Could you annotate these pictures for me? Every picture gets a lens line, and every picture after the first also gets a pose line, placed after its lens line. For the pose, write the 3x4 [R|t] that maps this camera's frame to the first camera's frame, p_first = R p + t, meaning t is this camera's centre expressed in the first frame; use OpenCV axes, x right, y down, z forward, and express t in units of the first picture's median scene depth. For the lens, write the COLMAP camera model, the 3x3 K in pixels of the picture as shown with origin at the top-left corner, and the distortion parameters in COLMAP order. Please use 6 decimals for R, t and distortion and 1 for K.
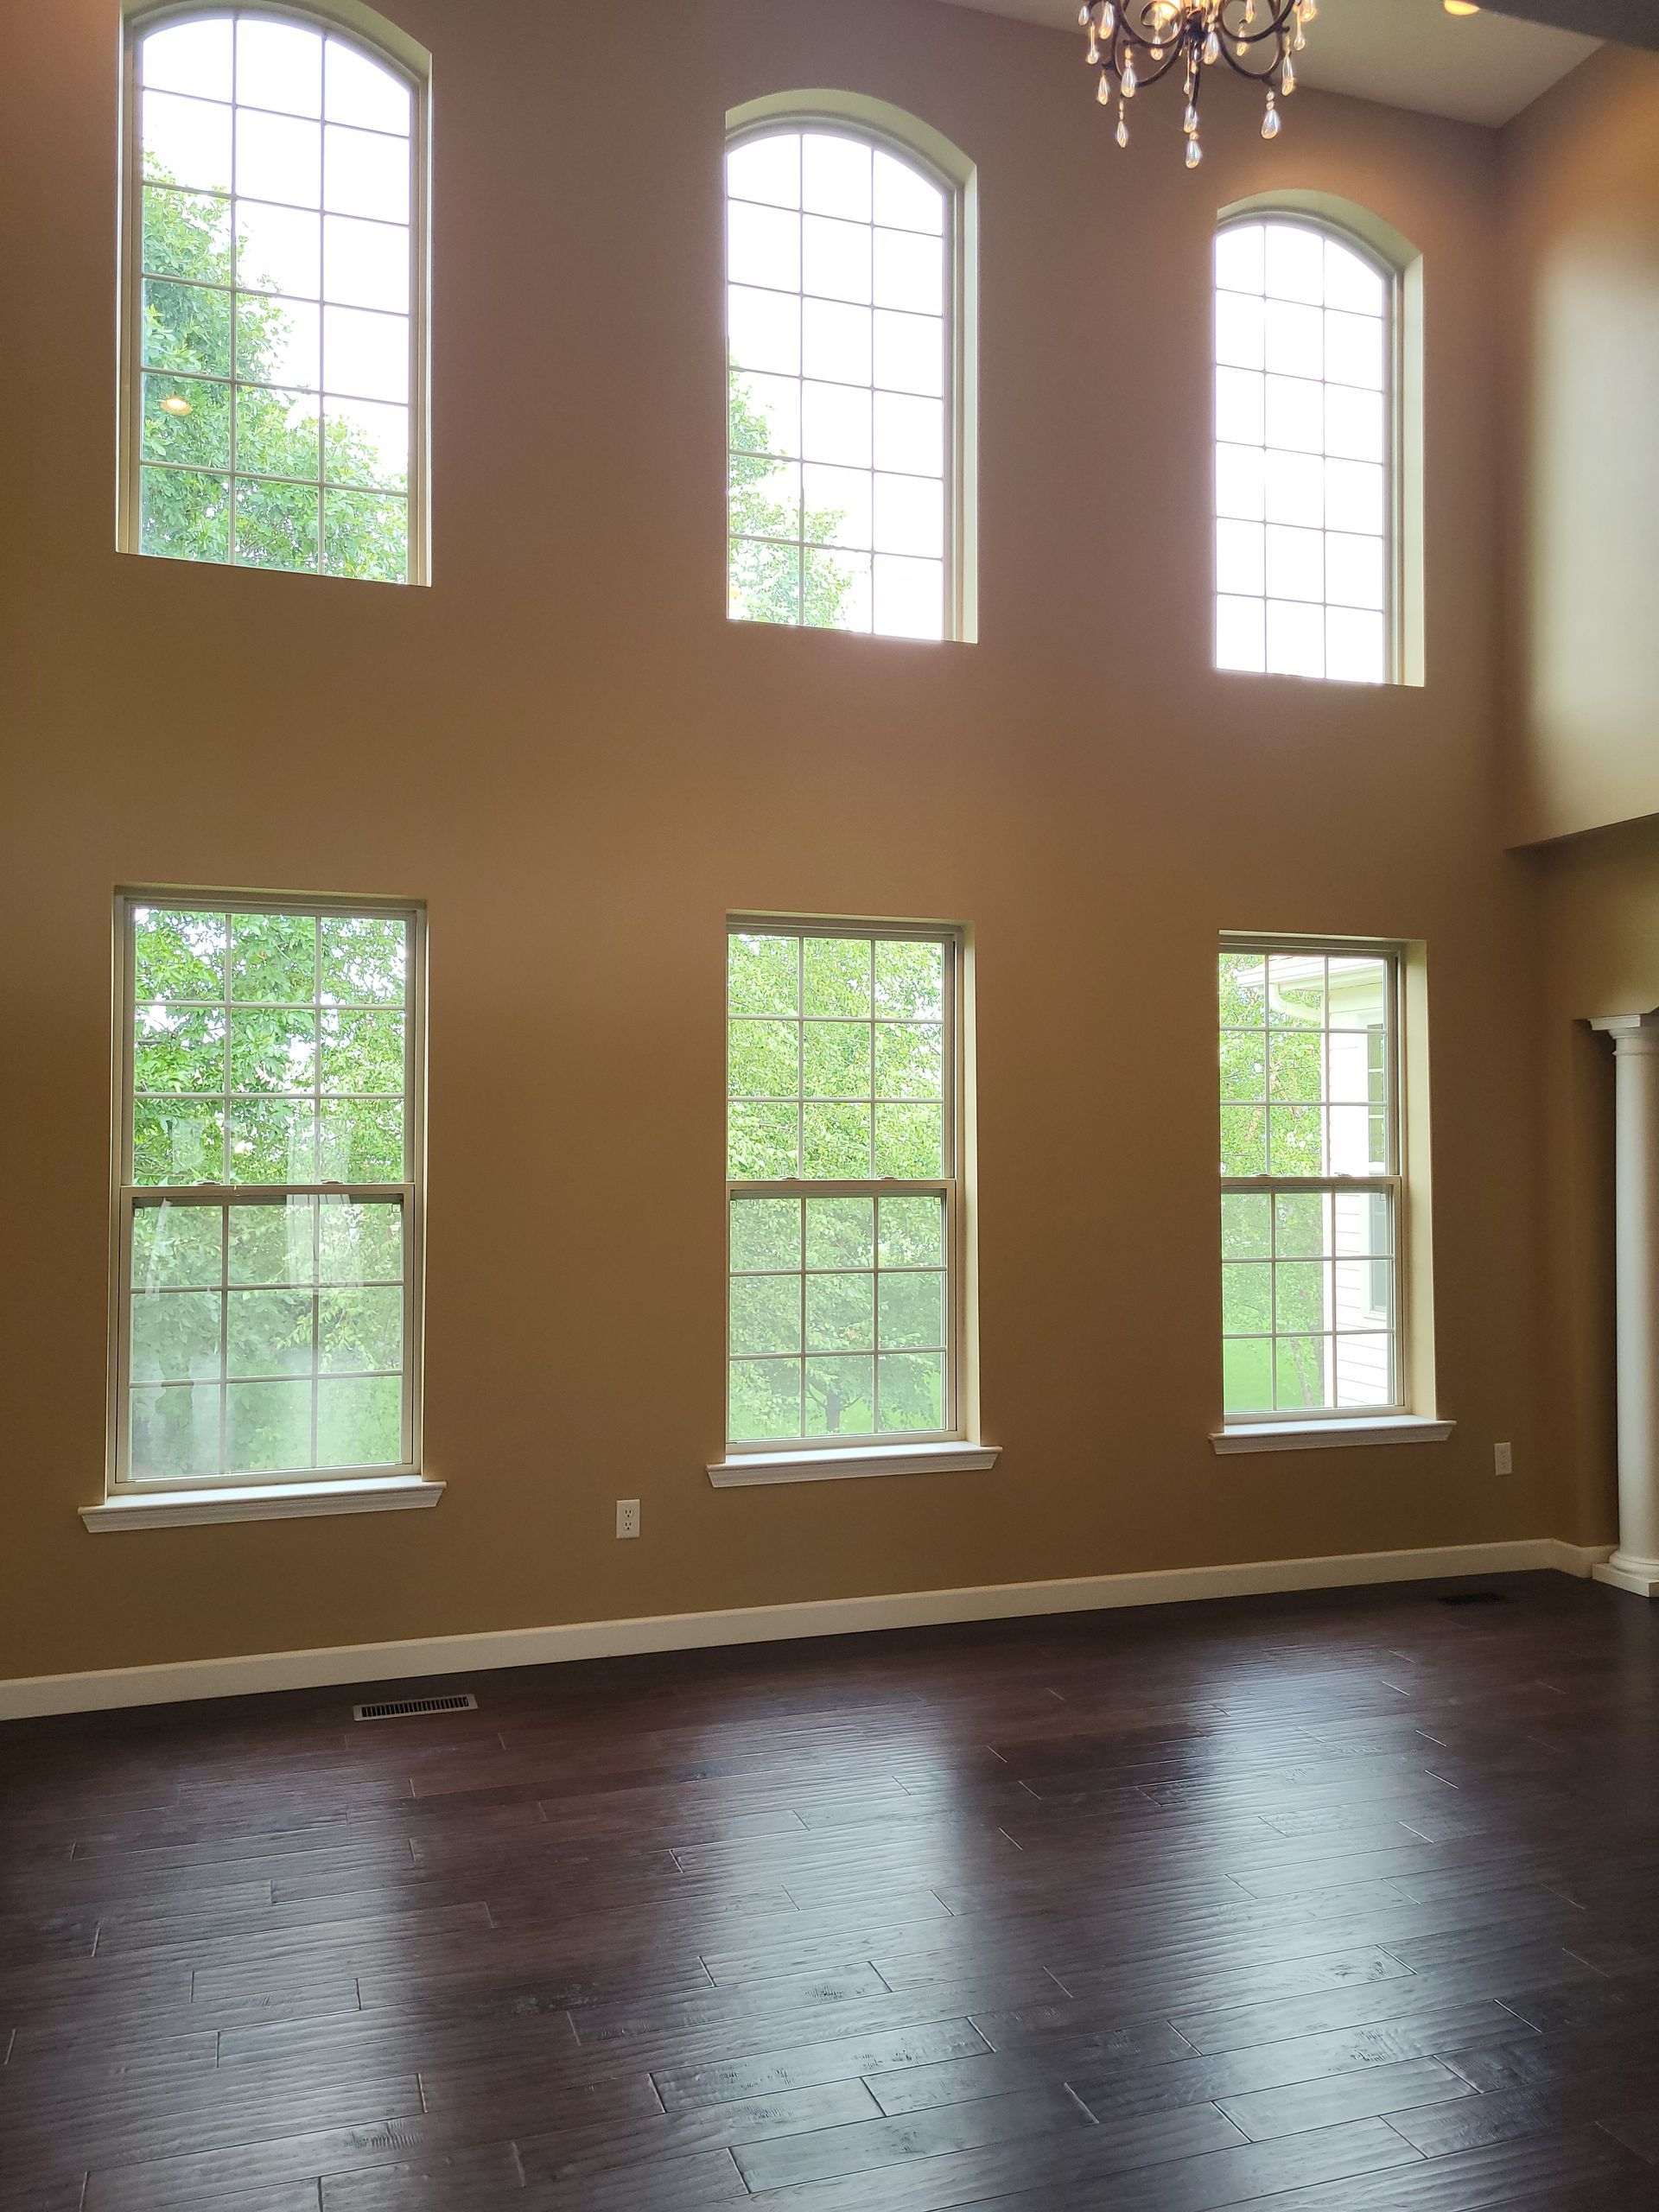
lens RADIAL K [[1712.6, 0, 836.2], [0, 1712.6, 1102.8], [0, 0, 1]] dist [0.244518, -0.387433]
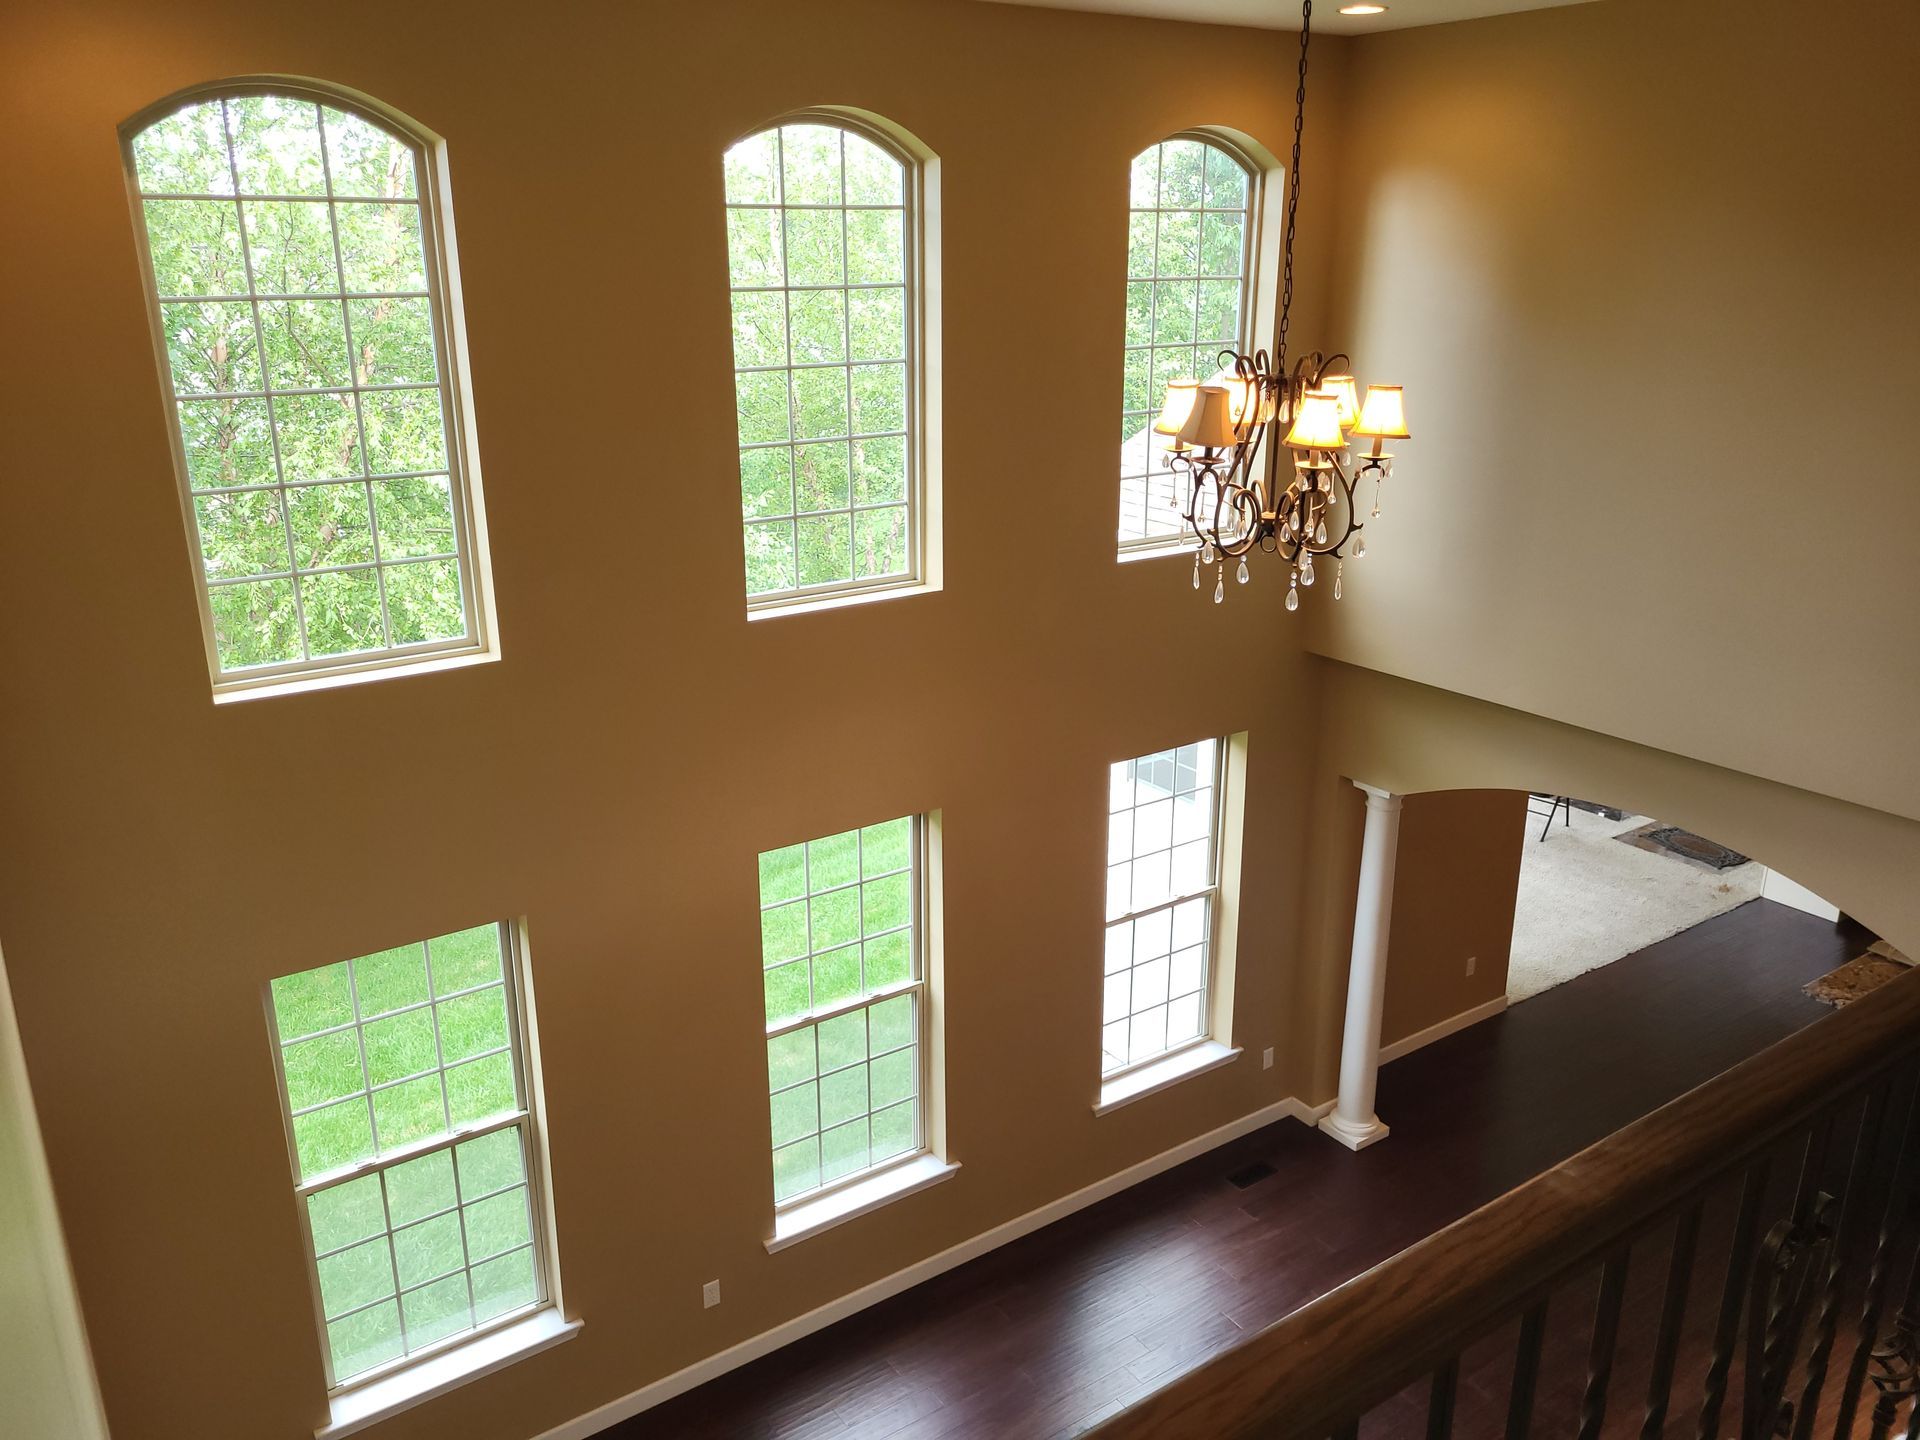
lens RADIAL K [[1486.6, 0, 960.4], [0, 1486.6, 730.4], [0, 0, 1]] dist [0.244518, -0.387433]
pose [[0.962850, -0.082134, 0.257241, -0.174461], [-0.008646, 0.942756, 0.333372, -0.497845], [-0.269897, -0.323211, 0.907023, 0.032501]]
